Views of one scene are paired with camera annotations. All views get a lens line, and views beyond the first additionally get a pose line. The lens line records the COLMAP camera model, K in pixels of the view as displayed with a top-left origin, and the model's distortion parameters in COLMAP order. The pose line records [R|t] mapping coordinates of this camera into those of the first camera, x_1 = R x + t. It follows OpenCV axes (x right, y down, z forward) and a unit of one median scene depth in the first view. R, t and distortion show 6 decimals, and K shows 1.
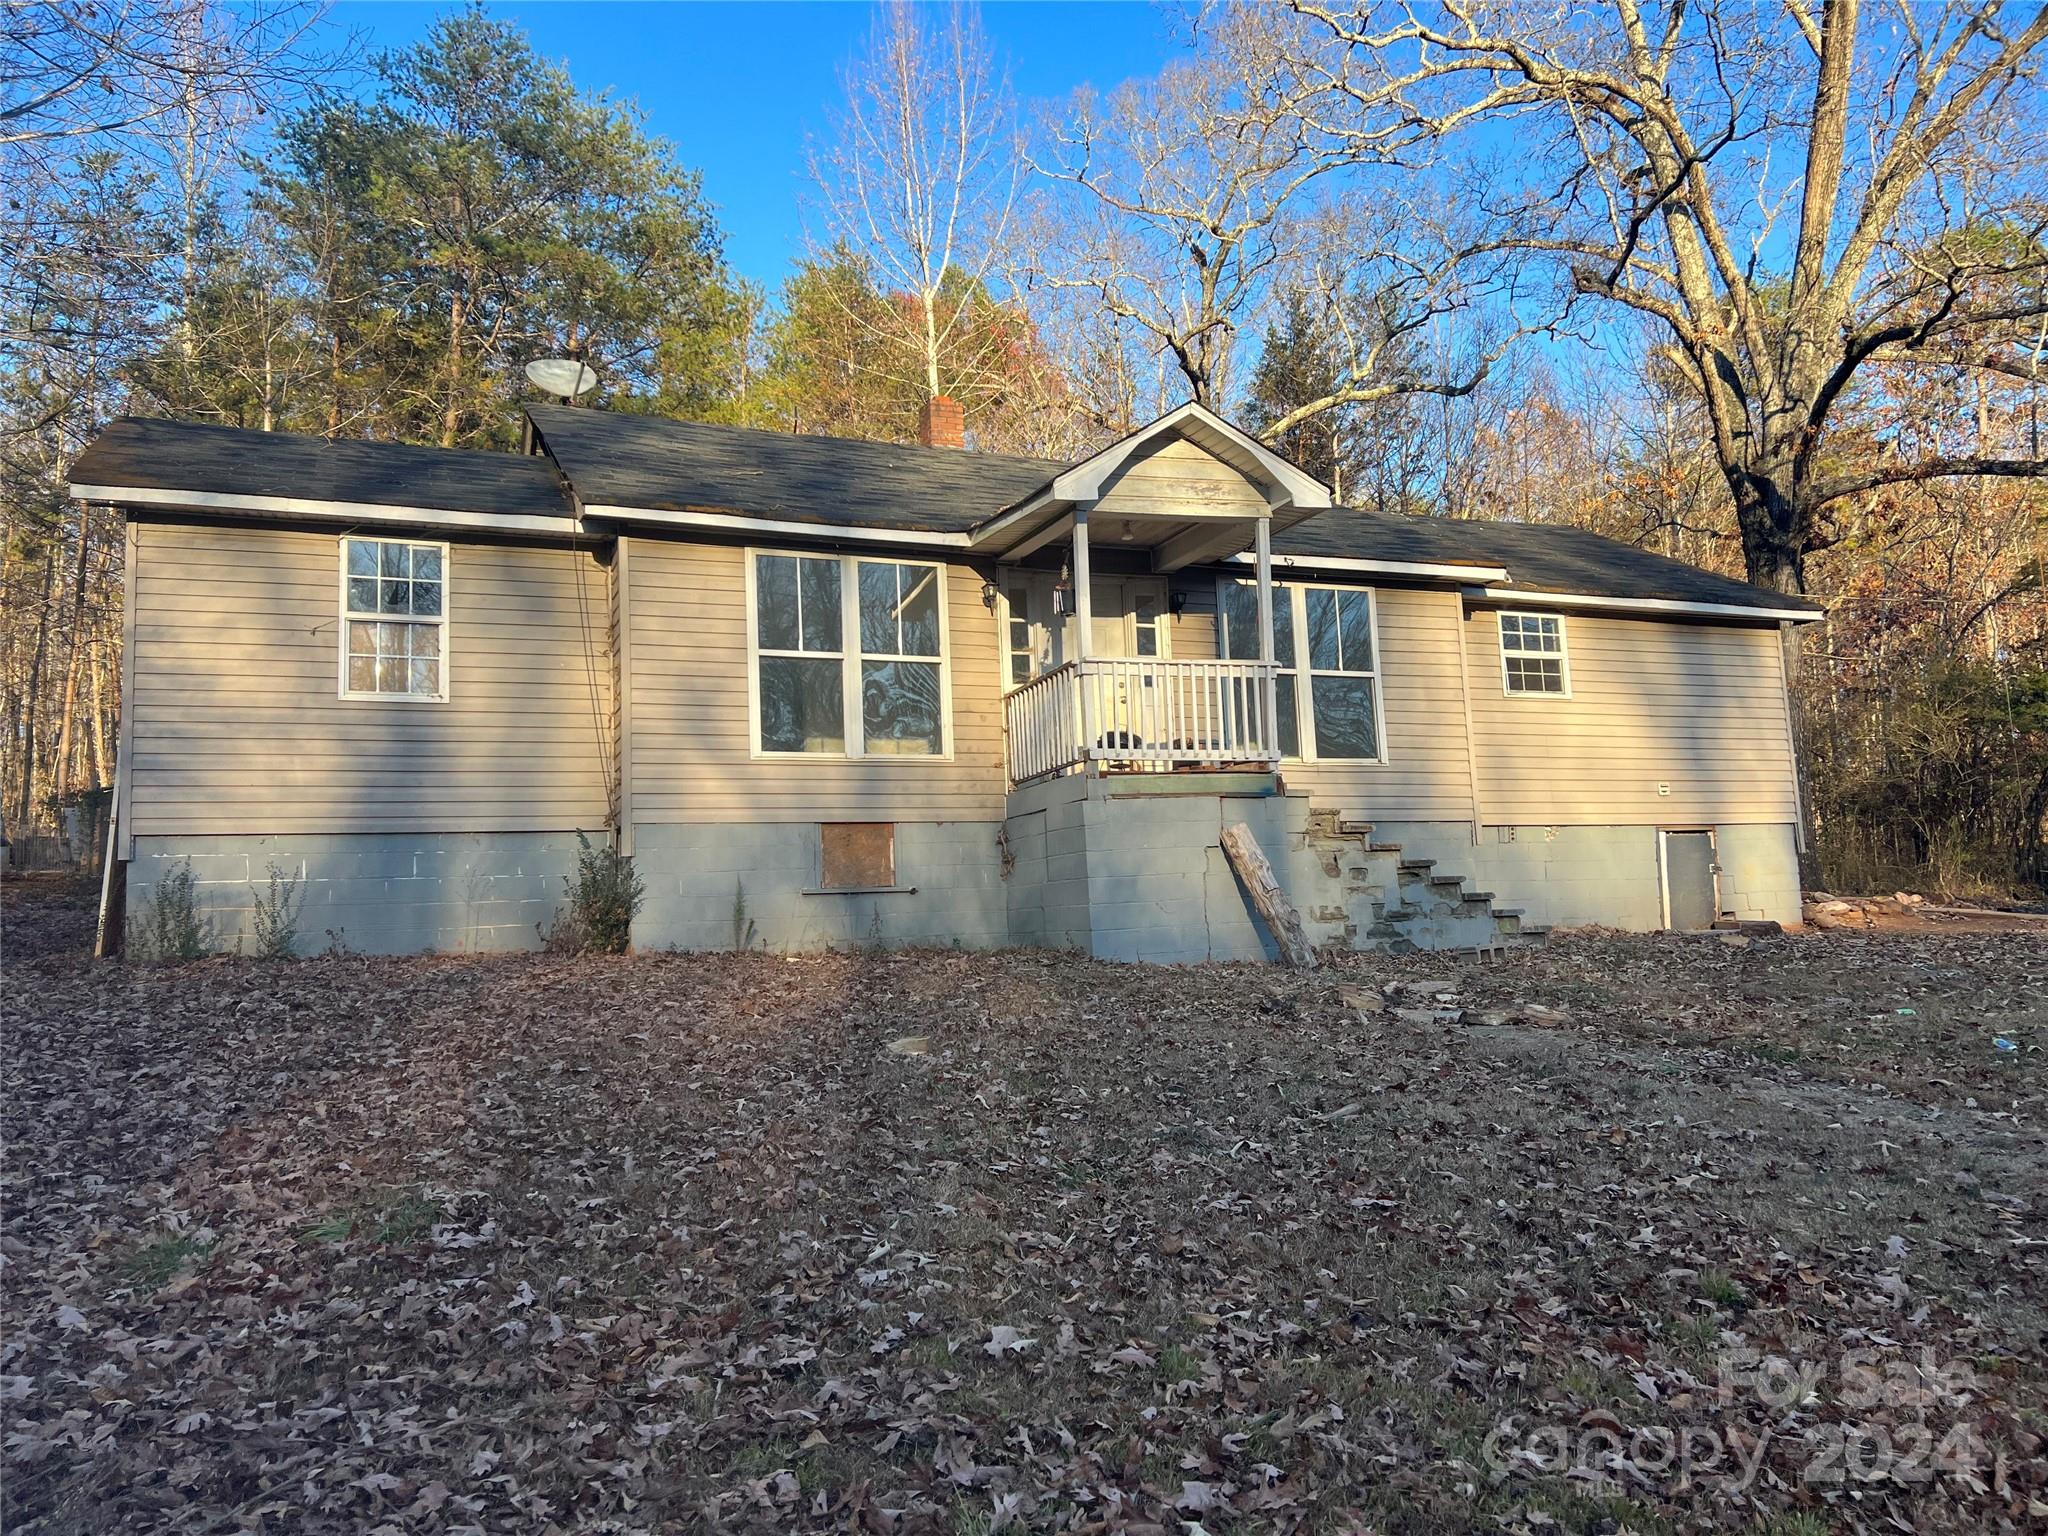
lens RADIAL K [[1550.5, 0, 1028.5], [0, 1550.5, 768.3], [0, 0, 1]] dist [0.059173, -0.073880]
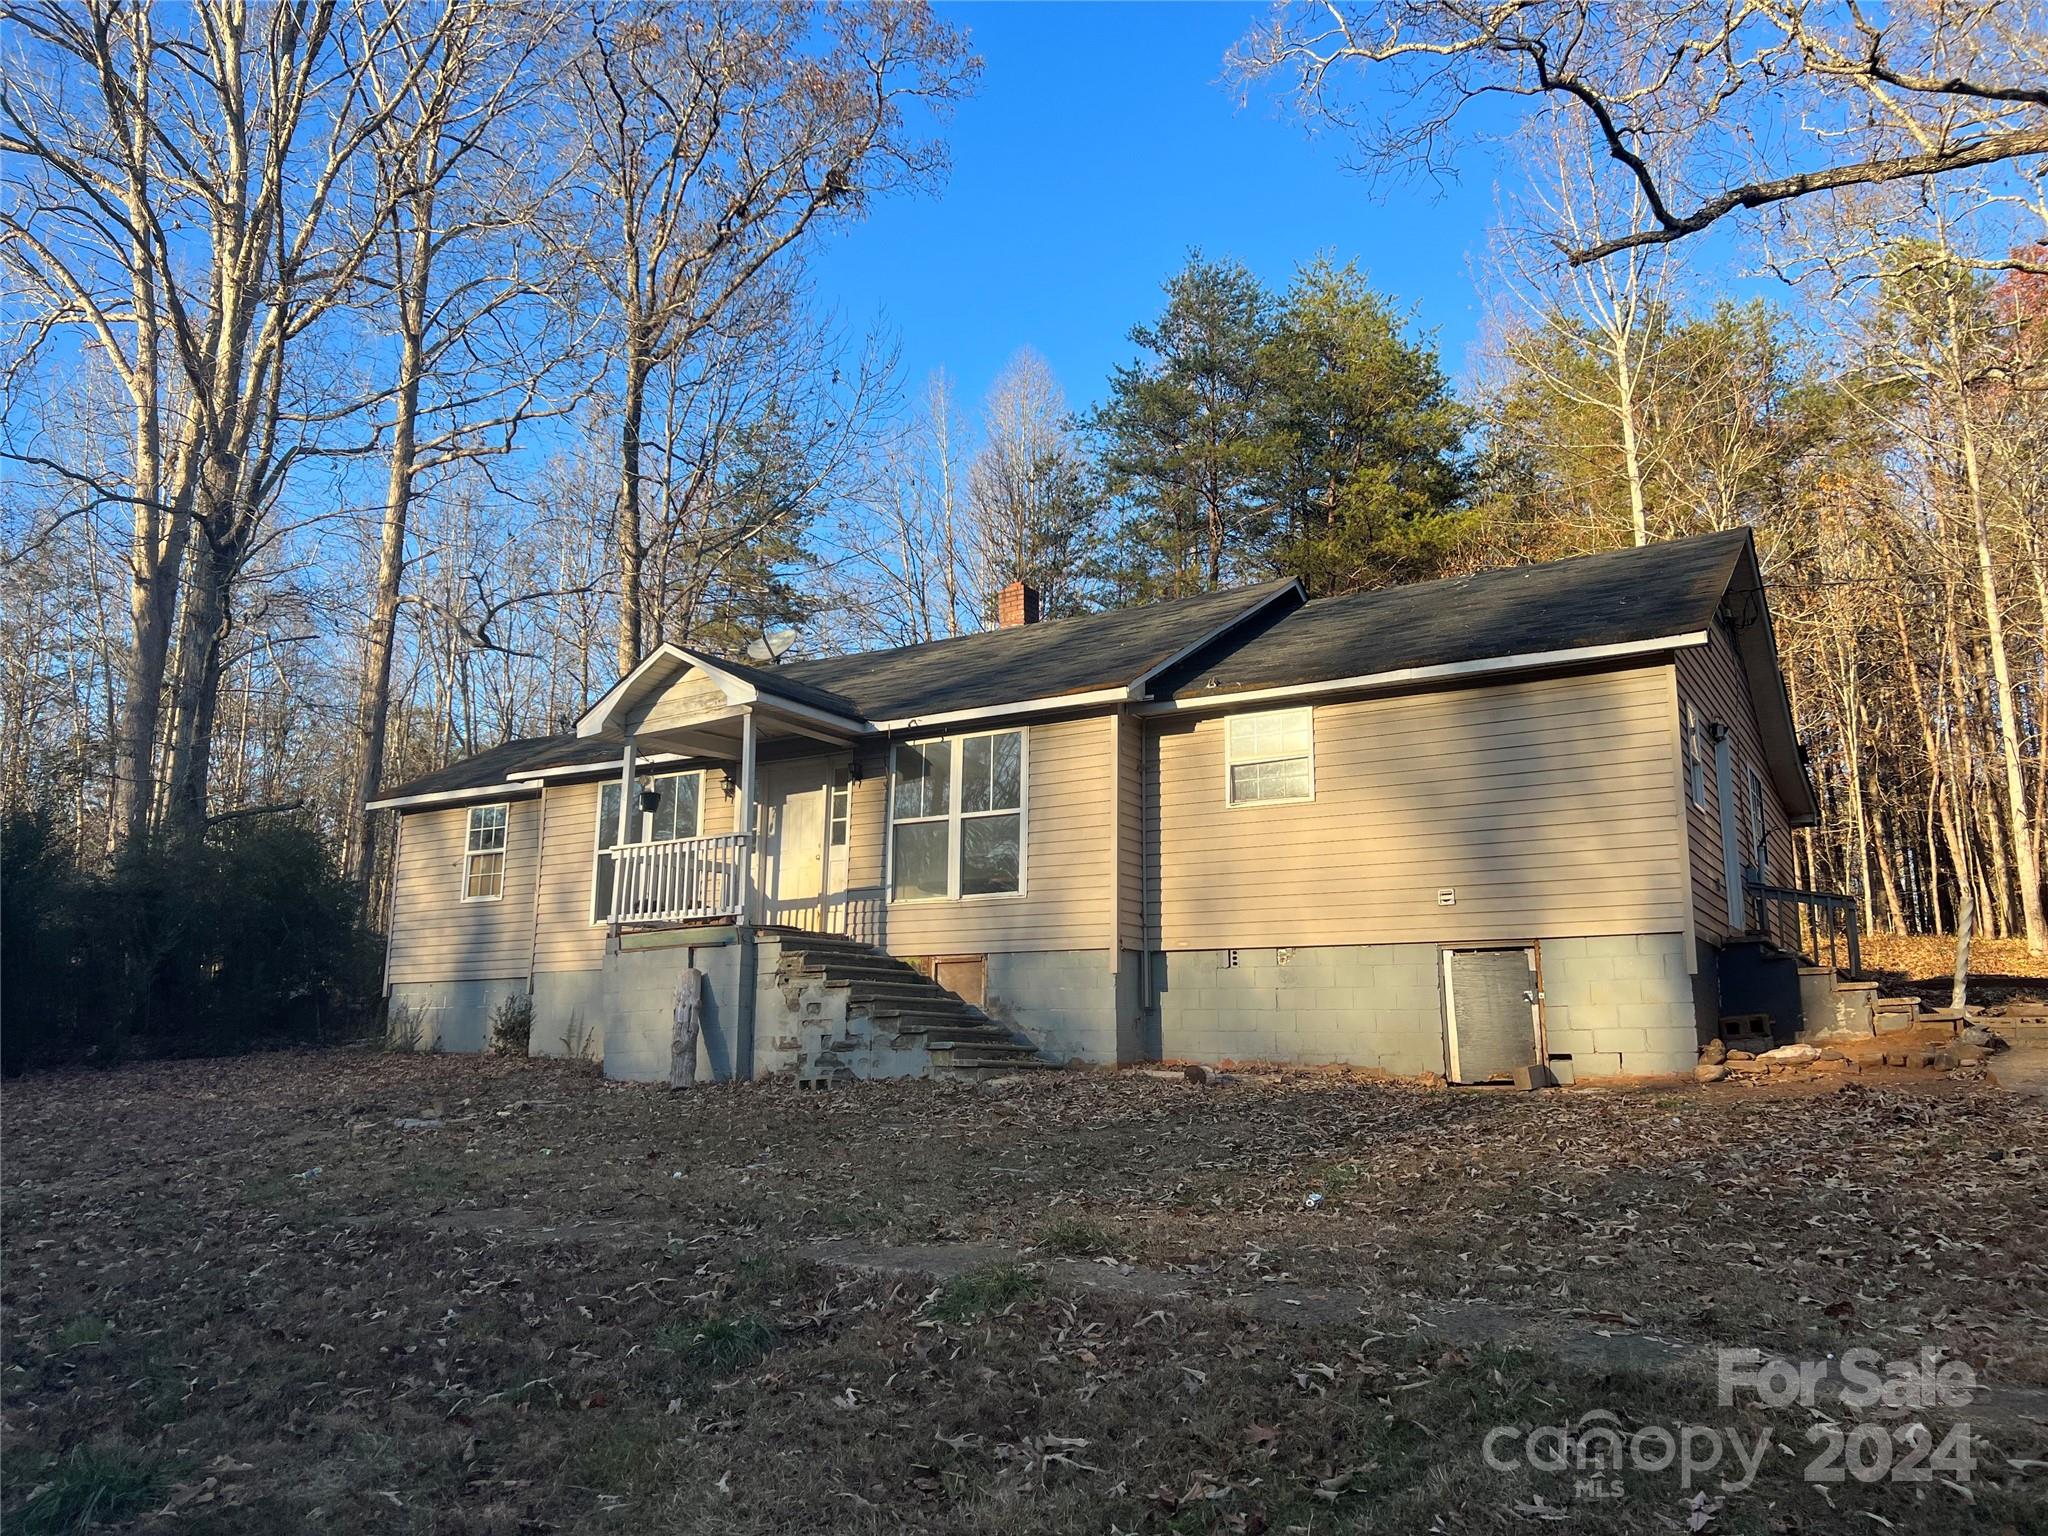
lens RADIAL K [[1550.5, 0, 1030.7], [0, 1550.5, 765.6], [0, 0, 1]] dist [0.059173, -0.073880]
pose [[0.576754, -0.115880, -0.808657, 1.122259], [0.065927, 0.993262, -0.095313, 0.009460], [0.814253, 0.001660, 0.580507, 0.425064]]
